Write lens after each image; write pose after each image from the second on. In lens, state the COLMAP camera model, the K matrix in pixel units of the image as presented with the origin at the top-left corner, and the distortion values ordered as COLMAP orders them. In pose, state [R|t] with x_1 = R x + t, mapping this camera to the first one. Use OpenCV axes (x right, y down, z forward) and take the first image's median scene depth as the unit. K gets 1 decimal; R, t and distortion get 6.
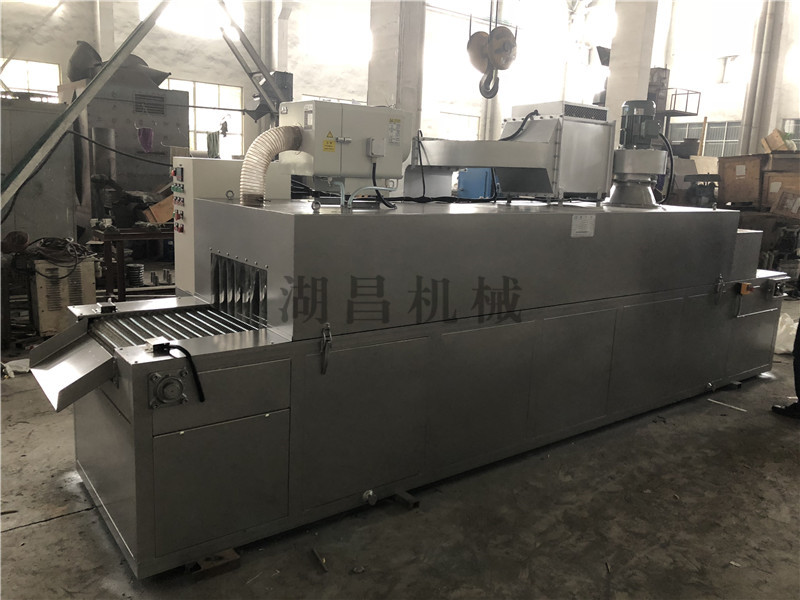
lens RADIAL K [[651.8, 0, 399.9], [0, 651.8, 299.3], [0, 0, 1]] dist [0.003601, -0.003444]
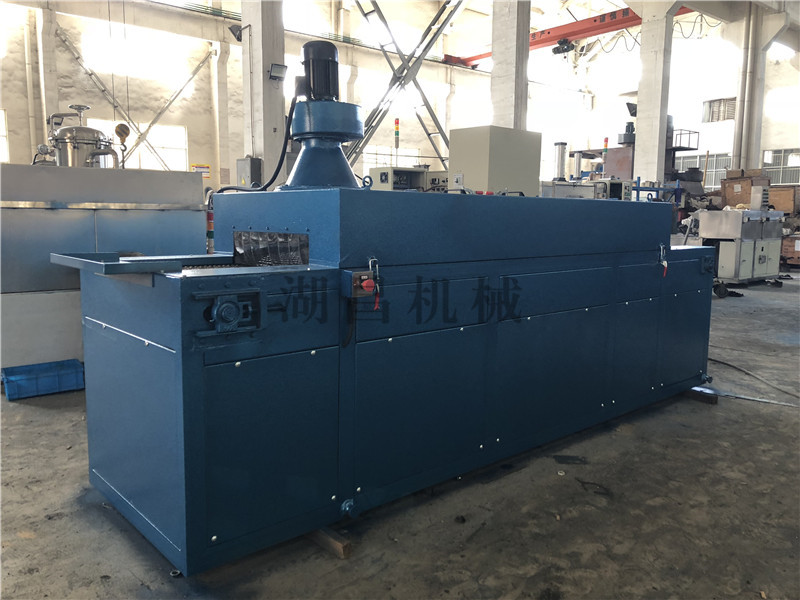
lens RADIAL K [[651.8, 0, 400.2], [0, 651.8, 300.1], [0, 0, 1]] dist [0.003601, -0.003444]
pose [[0.999208, -0.037473, 0.013374, -0.156219], [0.038239, 0.997312, -0.062501, 0.069678], [-0.010996, 0.062963, 0.997955, -0.252625]]
